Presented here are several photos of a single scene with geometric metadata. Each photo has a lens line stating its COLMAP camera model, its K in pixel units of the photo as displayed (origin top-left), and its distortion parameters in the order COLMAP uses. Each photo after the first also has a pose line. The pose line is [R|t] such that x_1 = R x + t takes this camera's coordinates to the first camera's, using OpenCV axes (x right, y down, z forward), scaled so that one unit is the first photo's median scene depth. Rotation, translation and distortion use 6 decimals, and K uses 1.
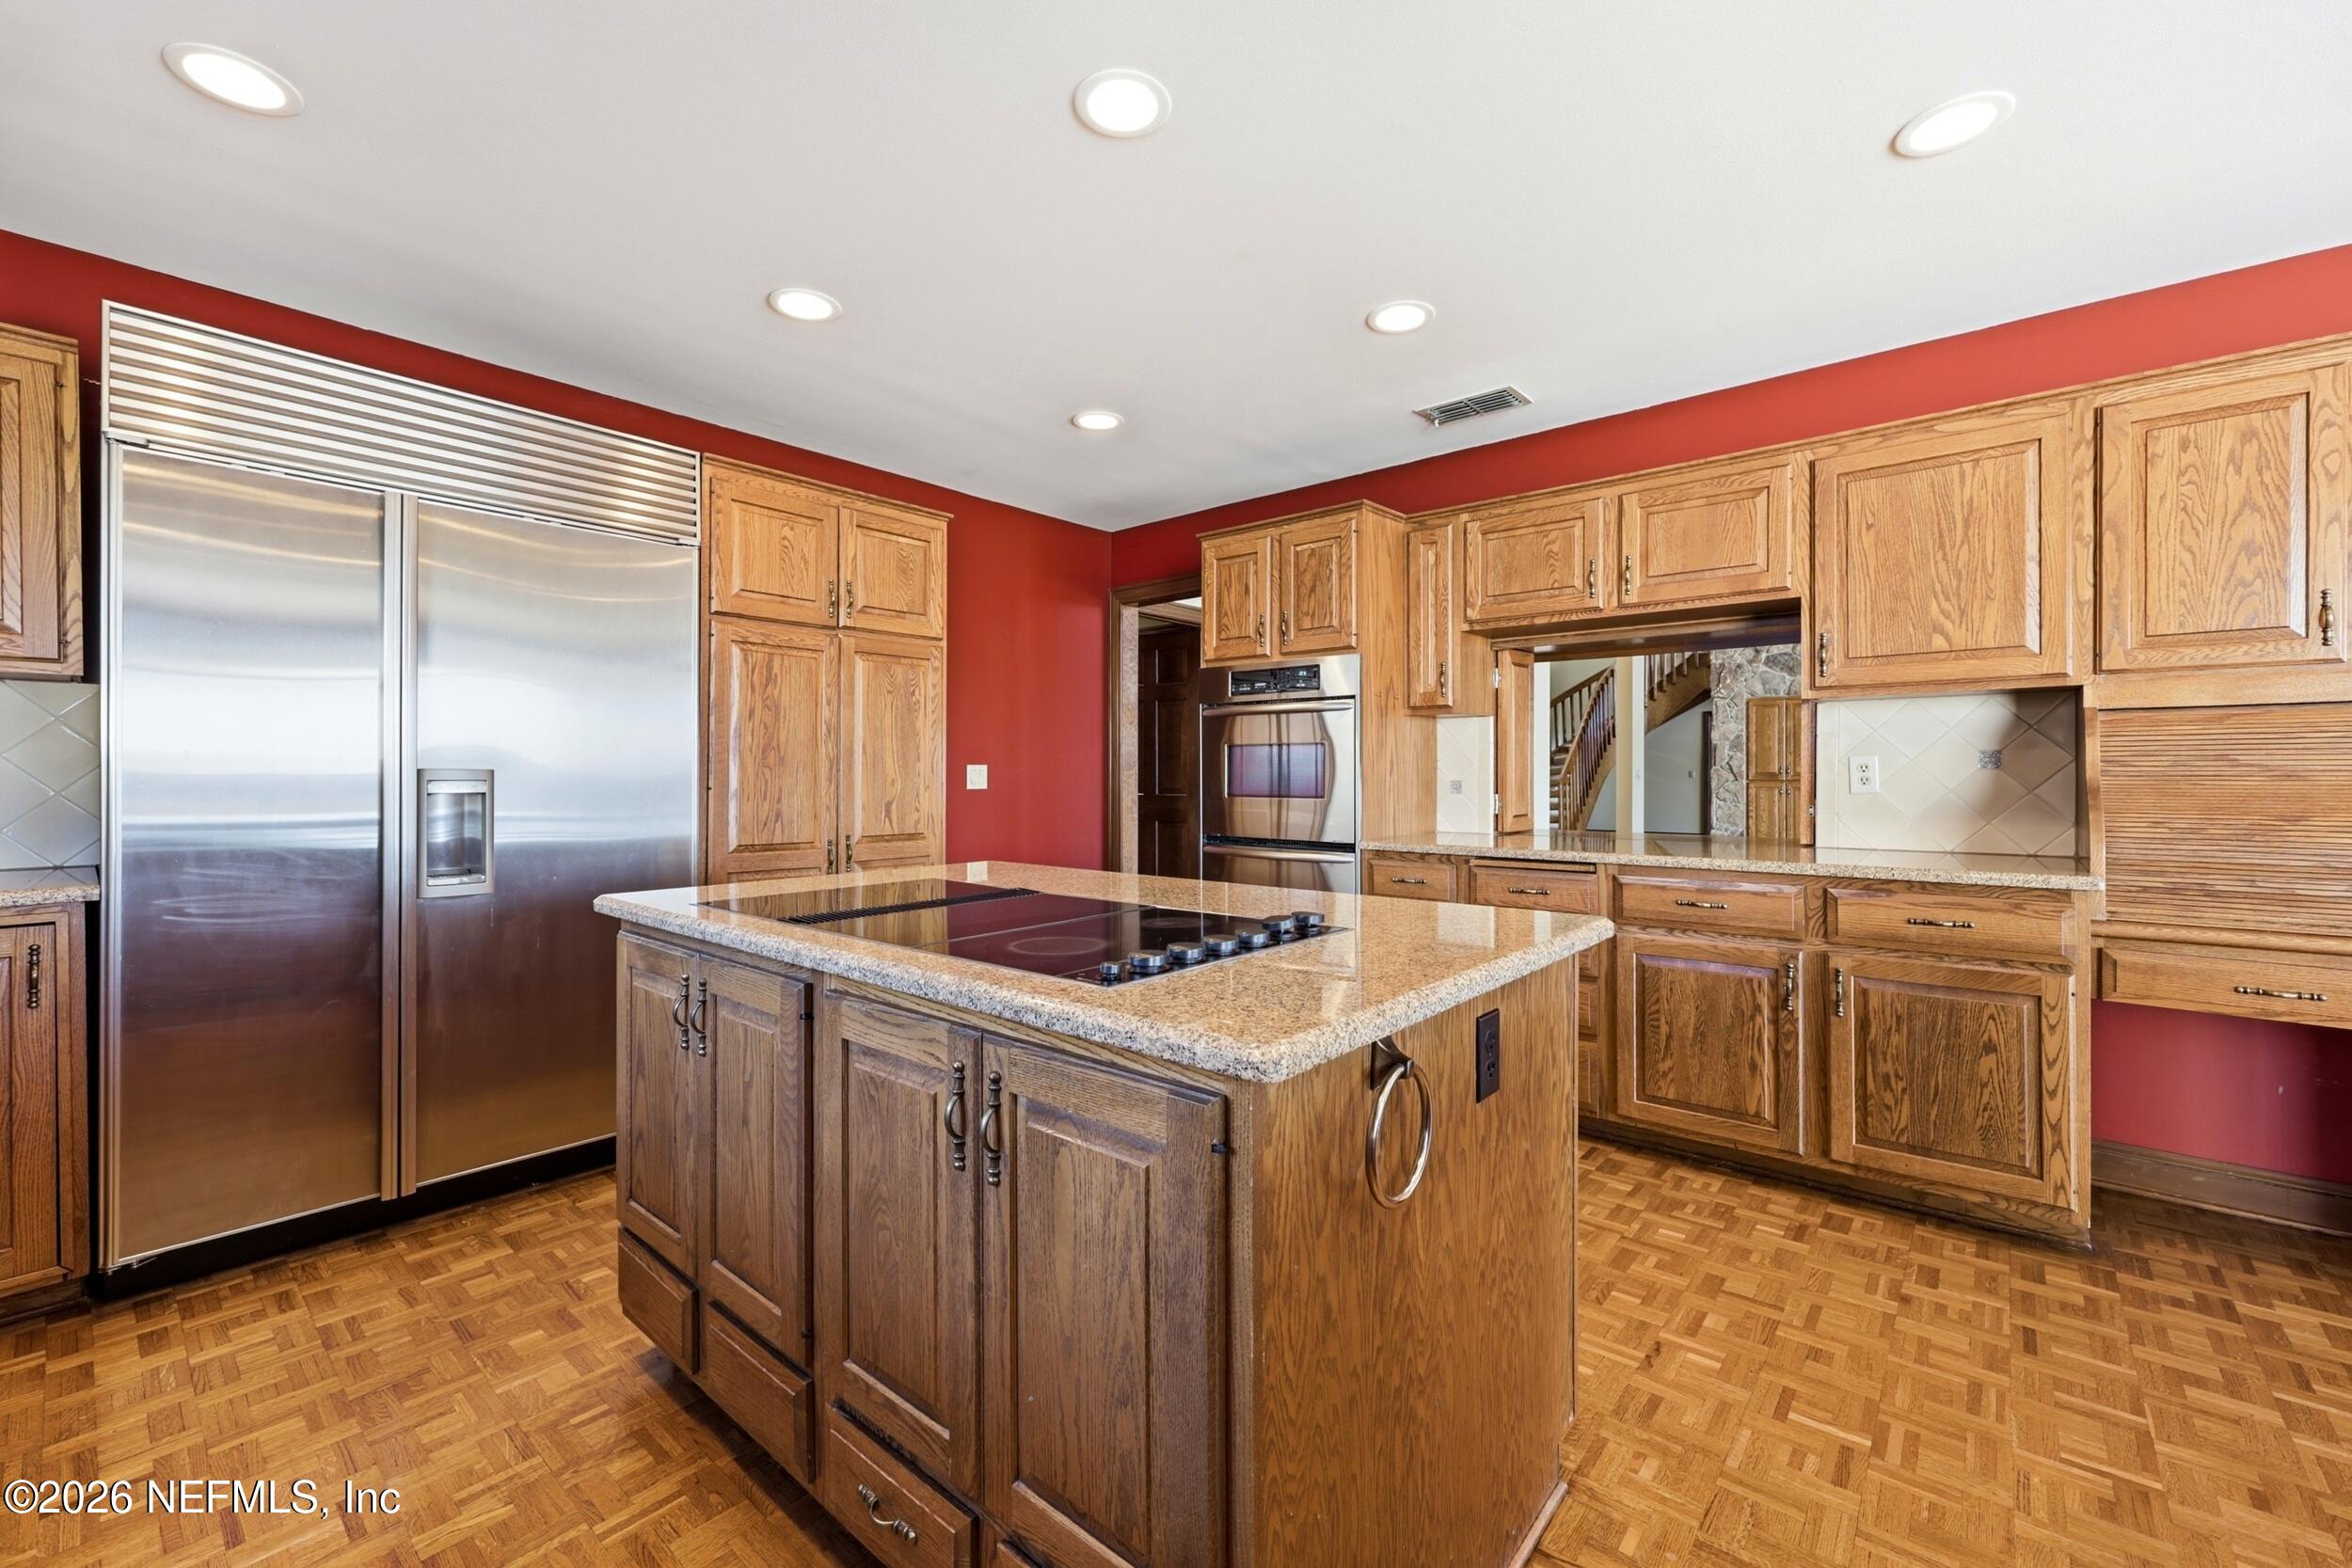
lens RADIAL K [[951.4, 0, 1183.8], [0, 951.4, 780.3], [0, 0, 1]] dist [-0.002029, 0.000878]
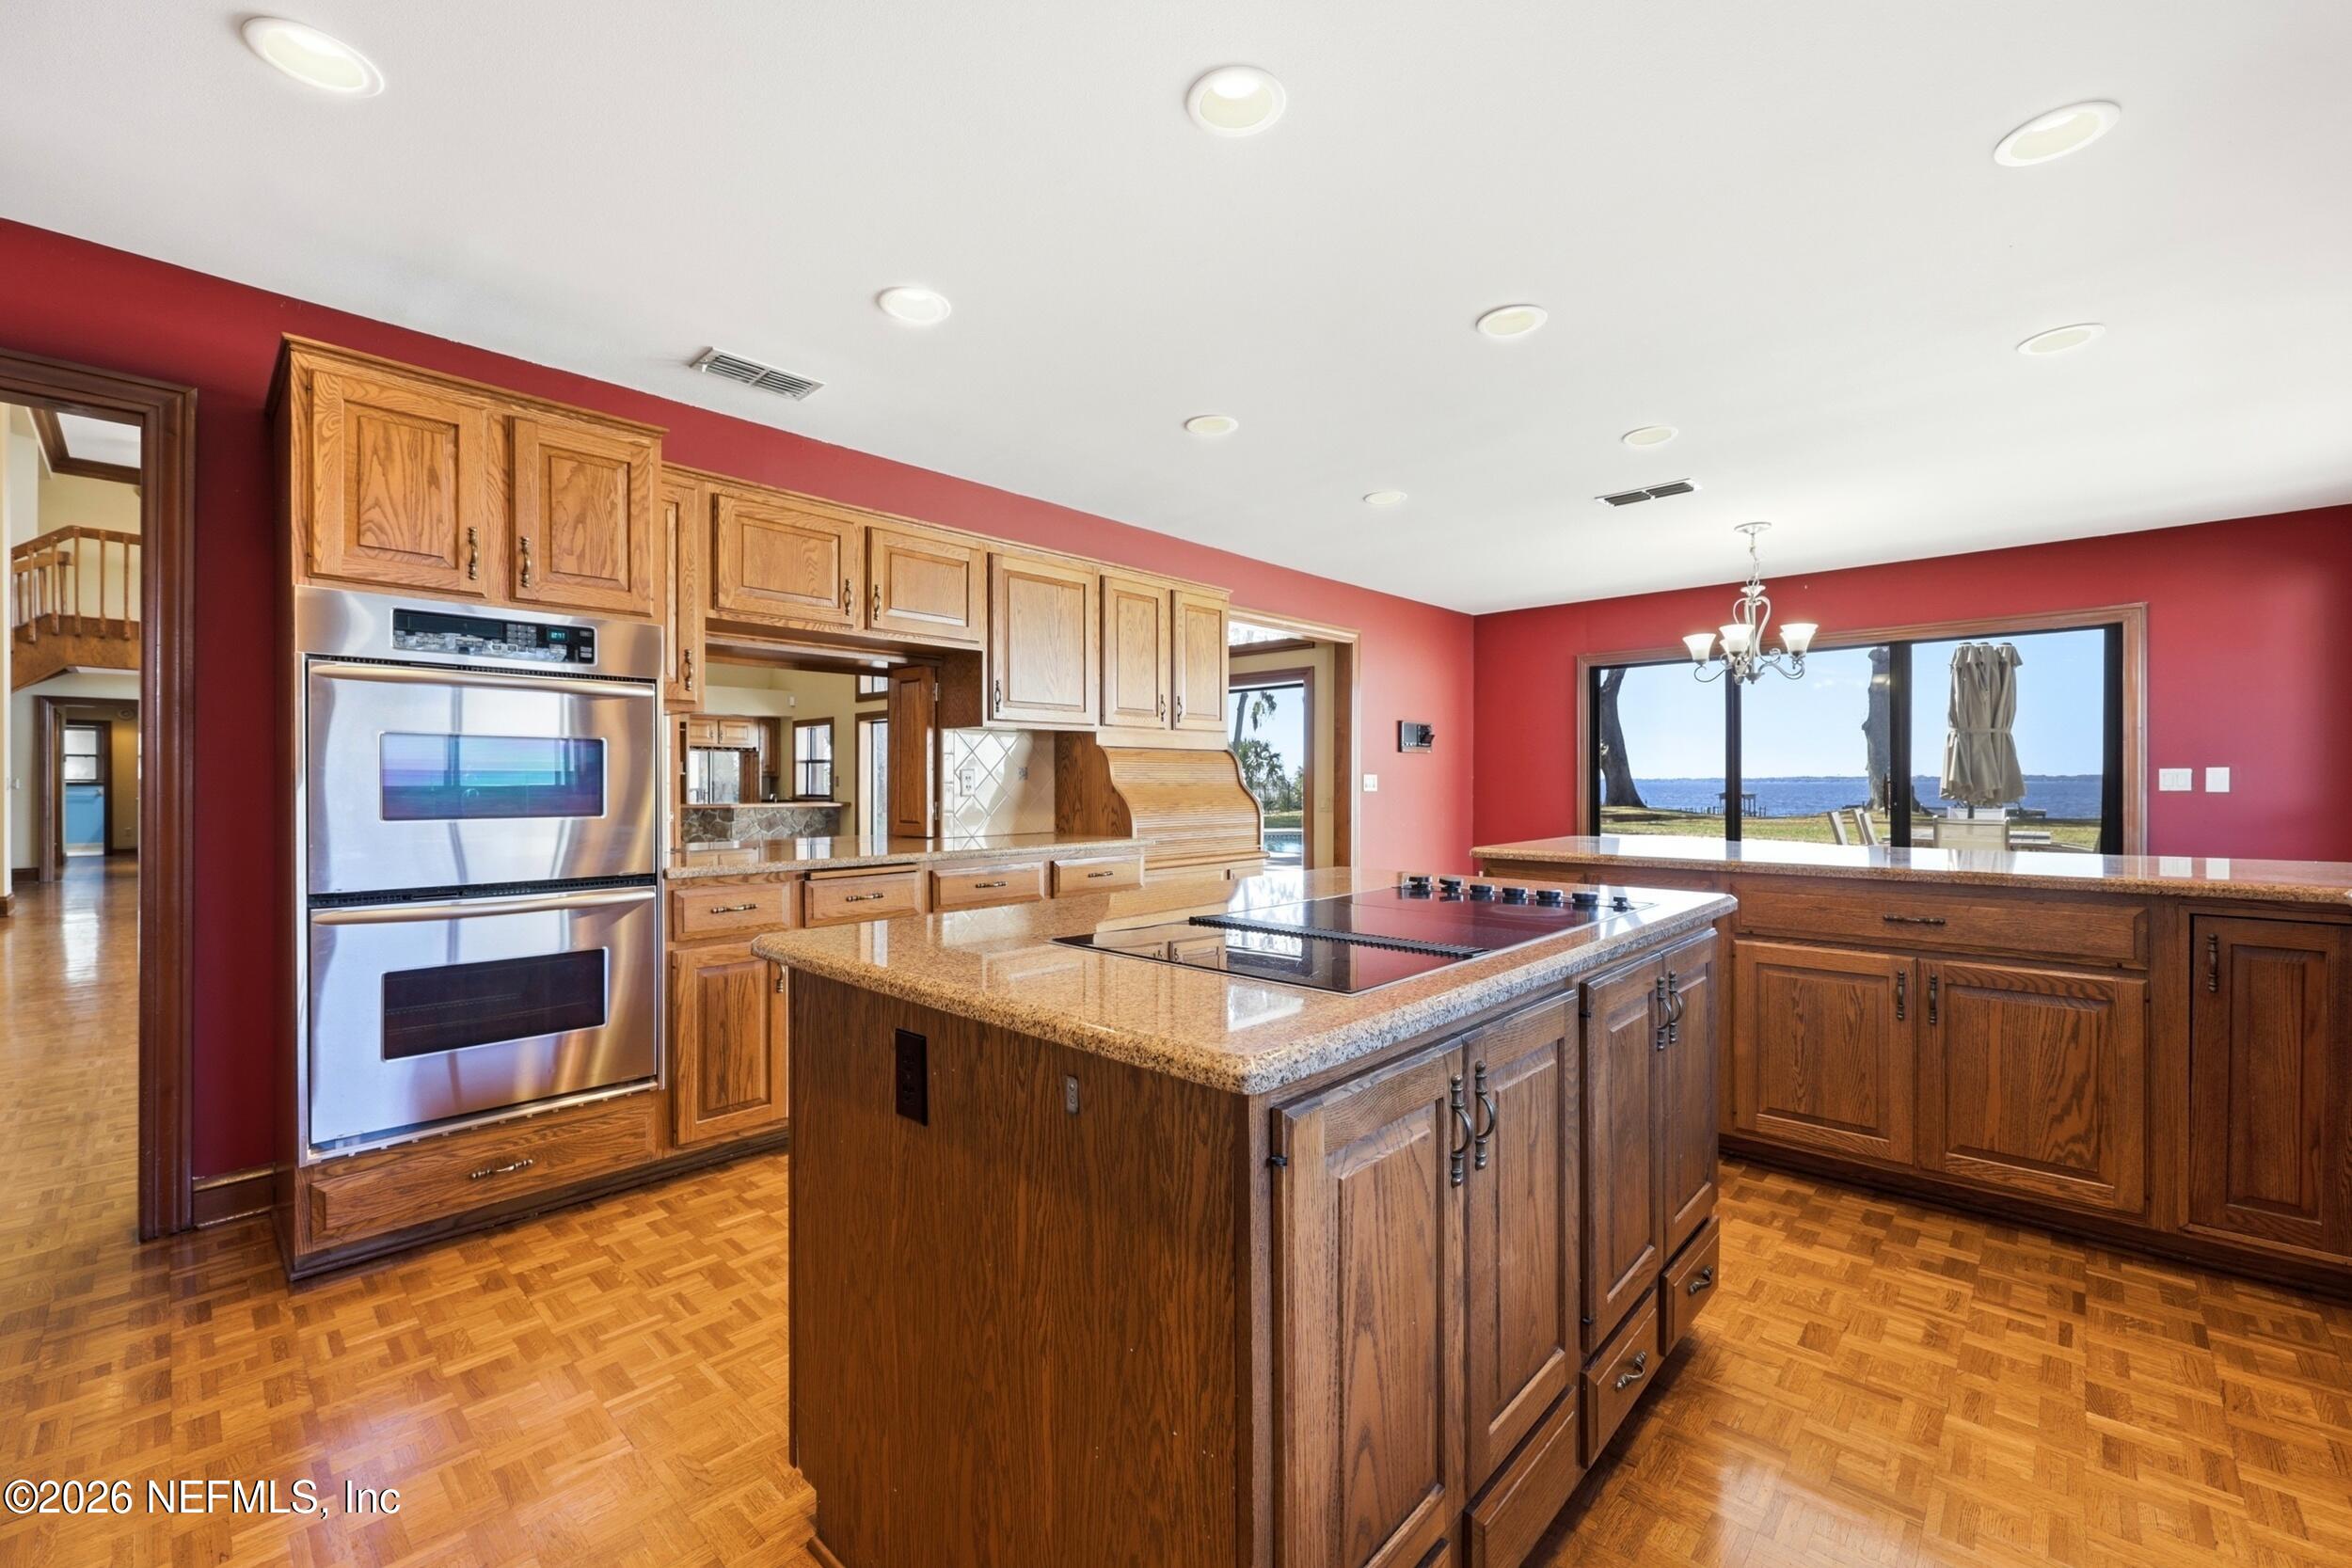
lens RADIAL K [[951.4, 0, 1182.0], [0, 951.4, 786.7], [0, 0, 1]] dist [-0.002029, 0.000878]
pose [[0.040257, -0.002652, 0.999186, -0.593877], [0.007163, 0.999972, 0.002365, -0.001589], [-0.999164, 0.007062, 0.040275, 0.574852]]
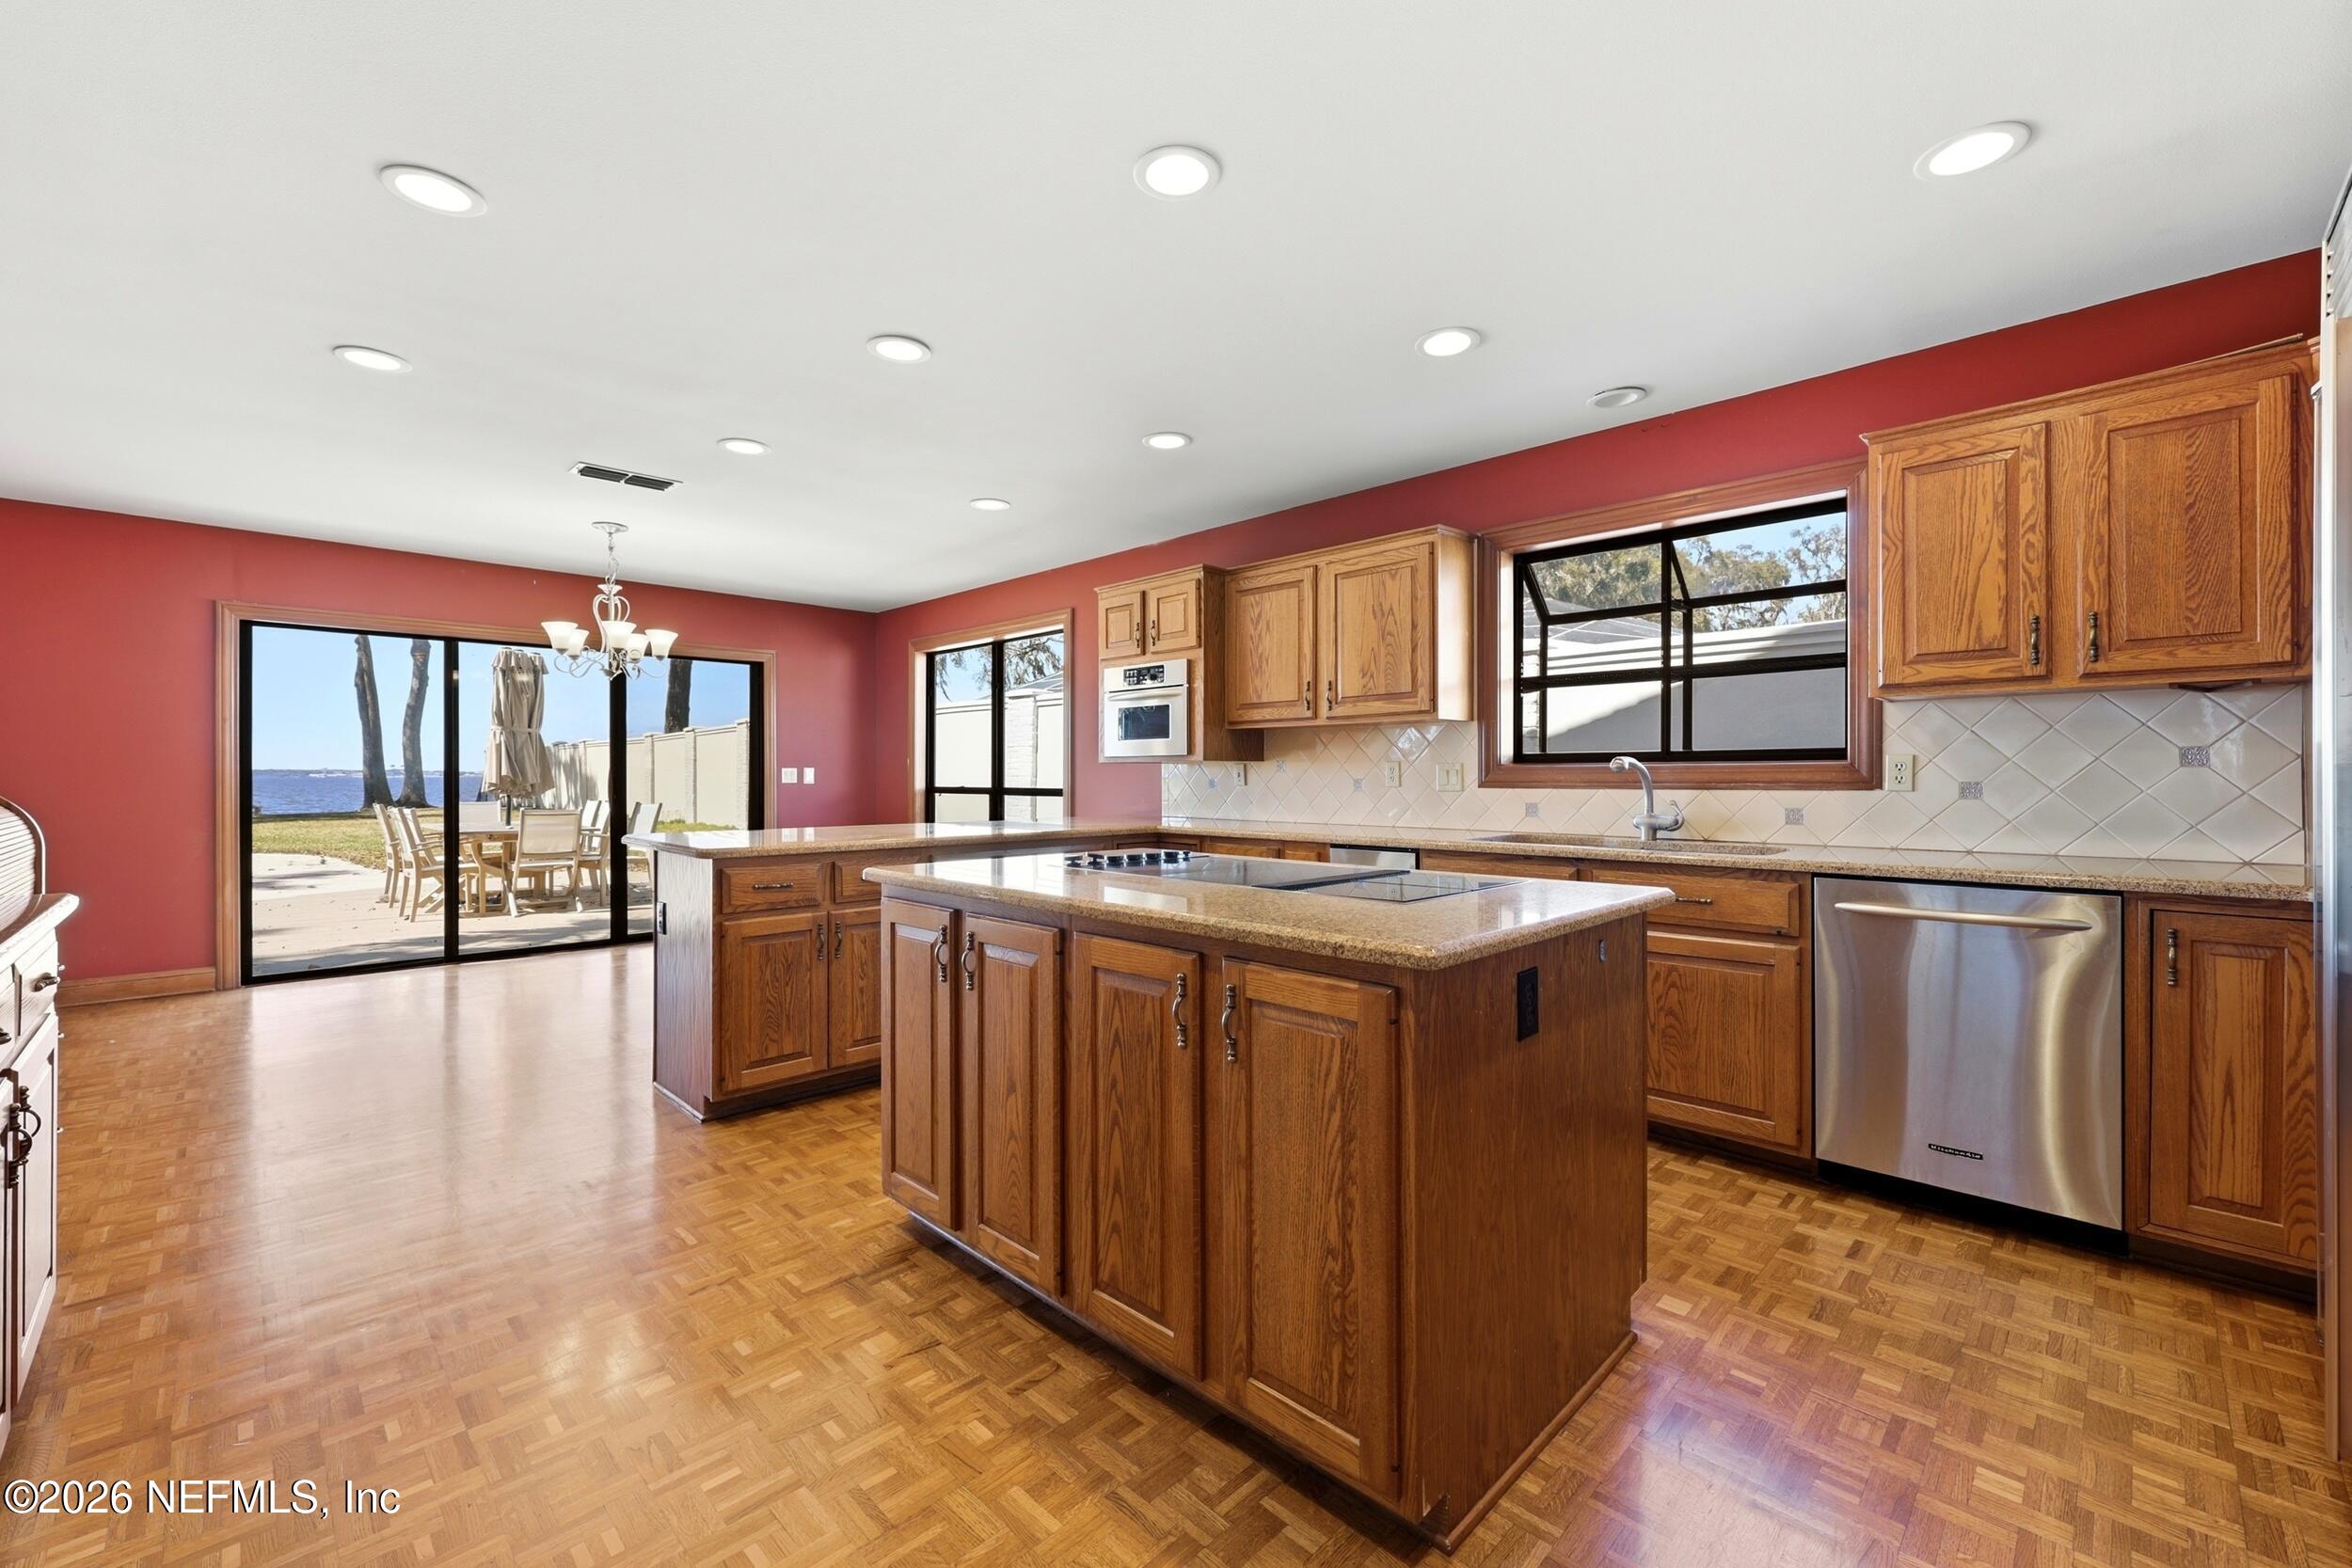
lens RADIAL K [[951.4, 0, 1175.0], [0, 951.4, 778.6], [0, 0, 1]] dist [-0.002029, 0.000878]
pose [[-0.996599, 0.001512, 0.082391, -0.088155], [0.002099, 0.999973, 0.007044, -0.004349], [-0.082379, 0.007193, -0.996575, 1.186977]]
